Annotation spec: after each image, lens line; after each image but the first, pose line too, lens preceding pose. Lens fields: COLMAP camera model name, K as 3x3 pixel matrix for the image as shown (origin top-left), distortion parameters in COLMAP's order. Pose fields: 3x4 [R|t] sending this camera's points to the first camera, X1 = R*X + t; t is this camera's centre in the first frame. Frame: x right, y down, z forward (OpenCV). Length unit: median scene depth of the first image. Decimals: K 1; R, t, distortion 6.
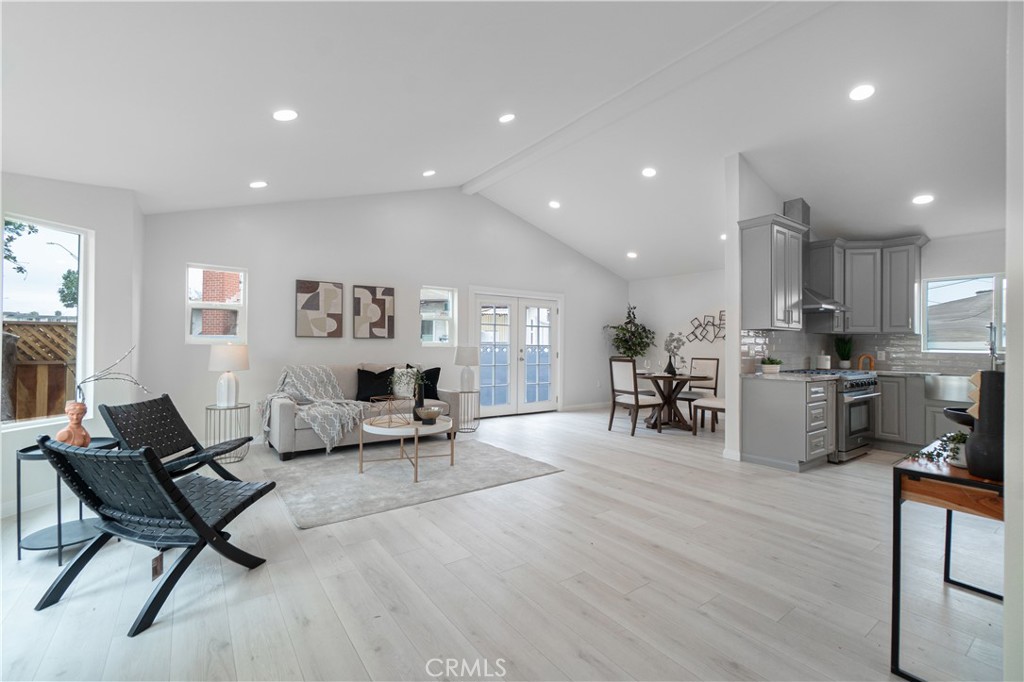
lens RADIAL K [[451.0, 0, 509.5], [0, 451.0, 340.0], [0, 0, 1]] dist [-0.003295, -0.001203]
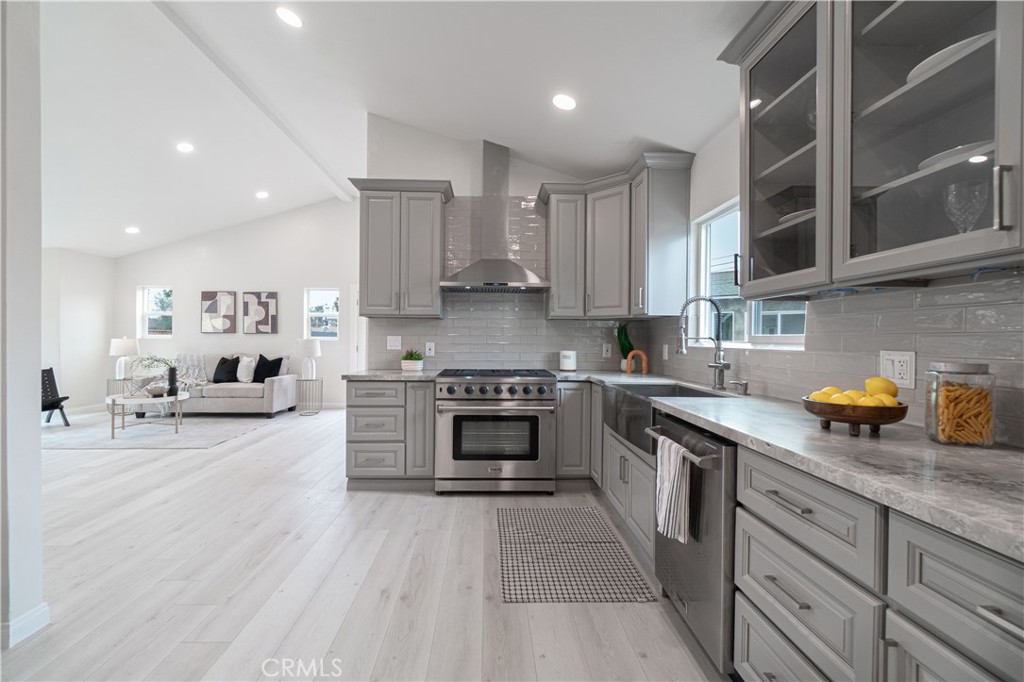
lens RADIAL K [[451.0, 0, 507.5], [0, 451.0, 343.7], [0, 0, 1]] dist [-0.003295, -0.001203]
pose [[0.832375, 0.003103, -0.554204, 1.014954], [0.006696, 0.999855, 0.015655, 0.010097], [0.554173, -0.016742, 0.832233, 0.354747]]
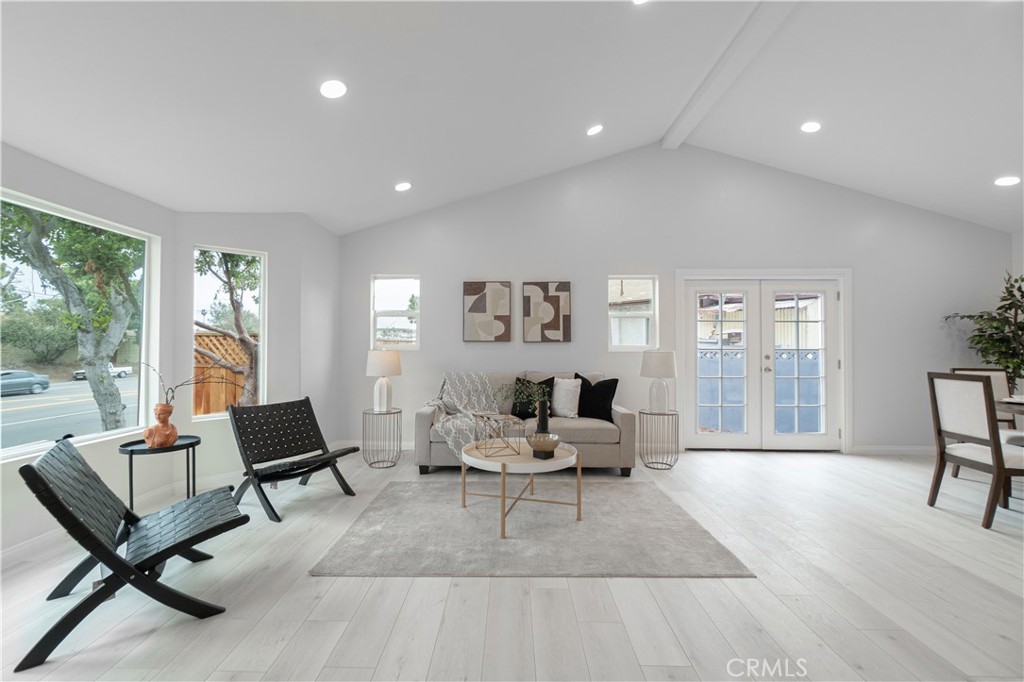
lens RADIAL K [[451.0, 0, 498.1], [0, 451.0, 340.4], [0, 0, 1]] dist [-0.003295, -0.001203]
pose [[0.790246, -0.014687, -0.612614, 0.161011], [0.011253, 0.999892, -0.009456, 0.000312], [0.612687, 0.000579, 0.790326, 0.276174]]
